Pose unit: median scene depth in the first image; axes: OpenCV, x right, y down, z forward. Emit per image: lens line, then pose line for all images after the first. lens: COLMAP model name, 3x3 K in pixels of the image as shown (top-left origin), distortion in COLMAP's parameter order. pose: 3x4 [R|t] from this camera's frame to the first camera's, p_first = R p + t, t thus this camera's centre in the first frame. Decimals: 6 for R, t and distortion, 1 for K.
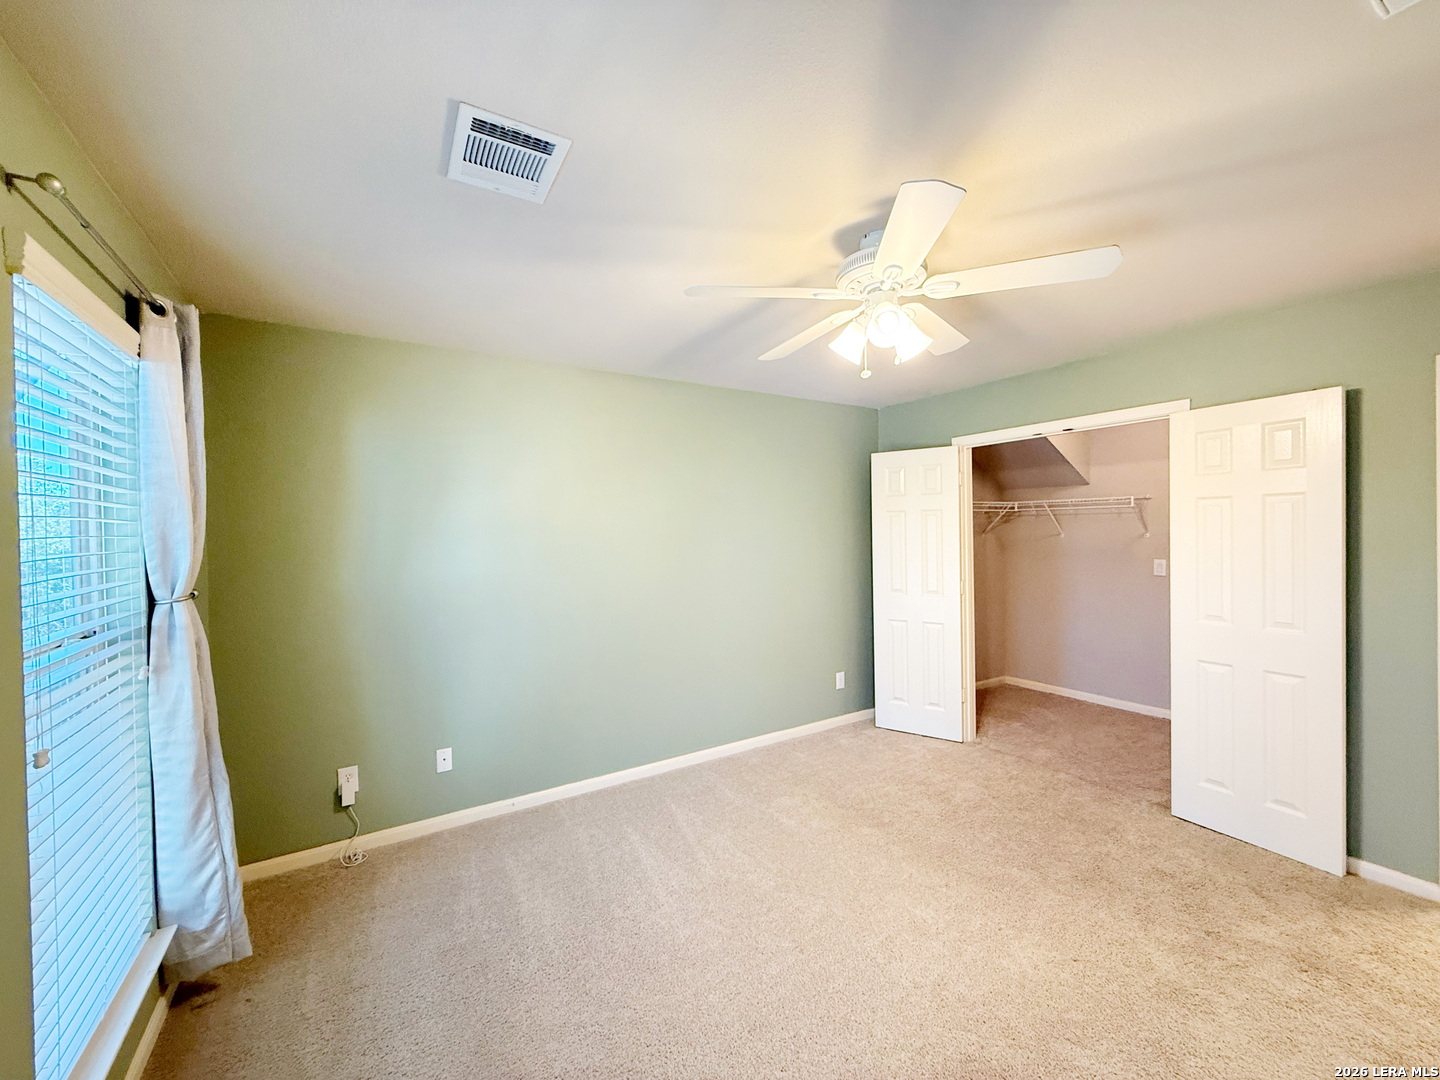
lens RADIAL K [[578.7, 0, 715.2], [0, 578.7, 540.0], [0, 0, 1]] dist [-0.000521, -0.000135]
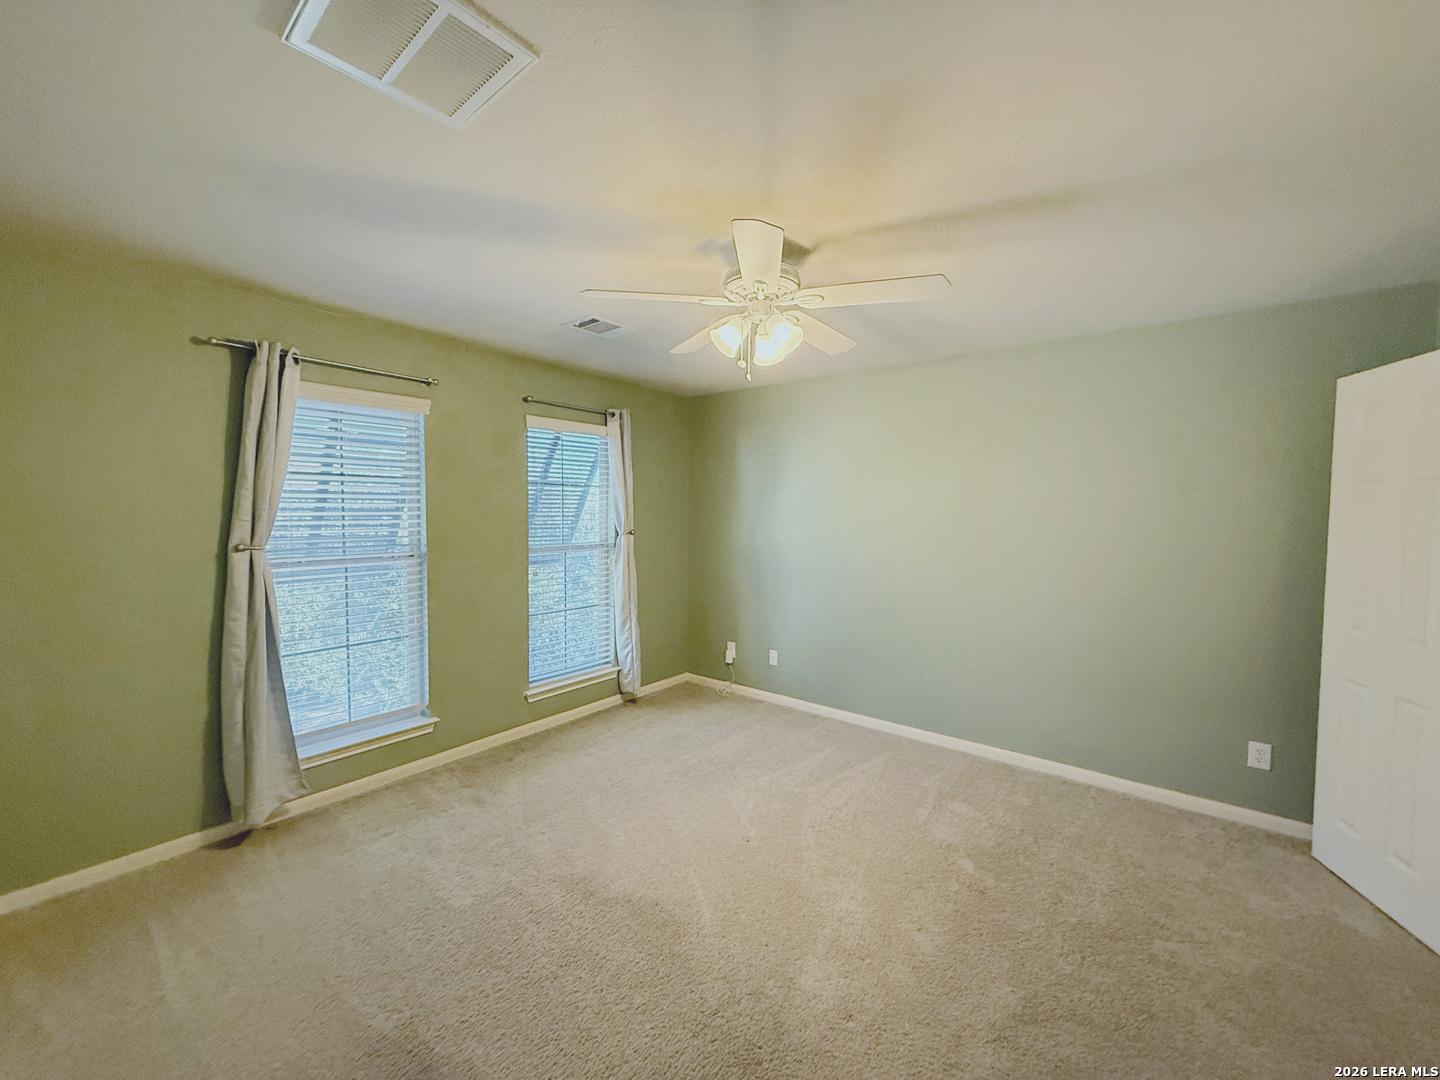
lens RADIAL K [[578.7, 0, 715.2], [0, 578.7, 540.0], [0, 0, 1]] dist [-0.000521, -0.000135]
pose [[0.318971, 0.063188, -0.945656, 0.938820], [-0.029209, 0.997956, 0.056830, -0.011206], [0.947314, 0.009495, 0.320164, 0.379740]]
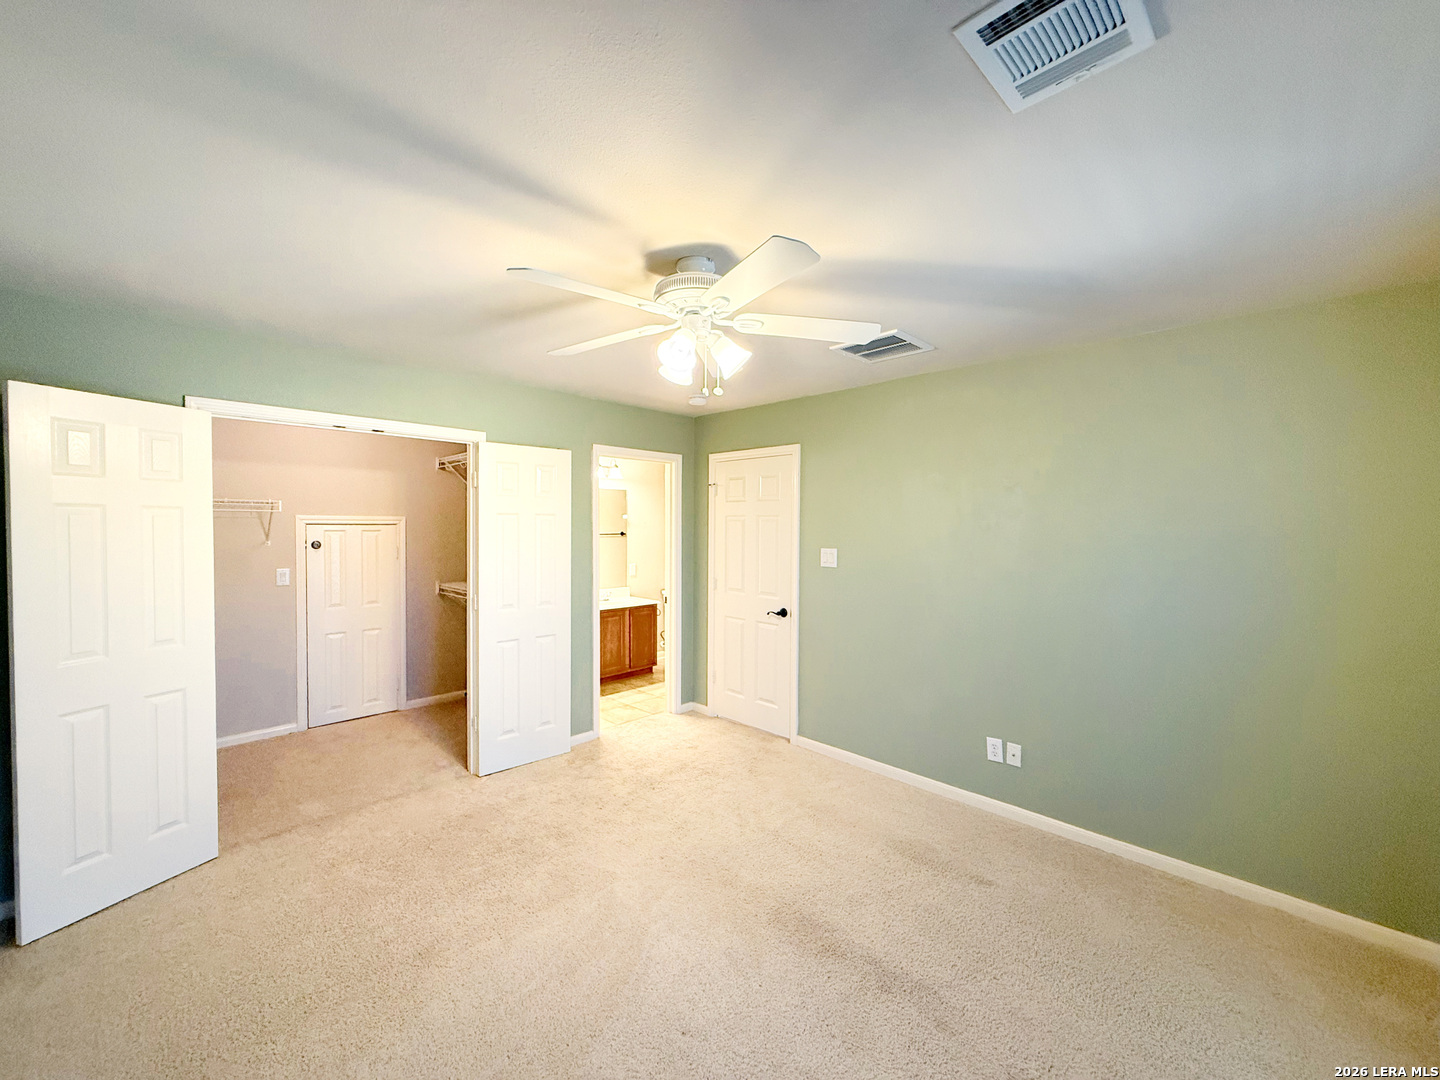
lens RADIAL K [[578.7, 0, 715.2], [0, 578.7, 540.0], [0, 0, 1]] dist [-0.000521, -0.000135]
pose [[-0.212913, -0.002263, 0.977069, -0.506868], [0.016904, 0.999839, 0.005999, -0.011783], [-0.976925, 0.017793, -0.212840, 0.807867]]
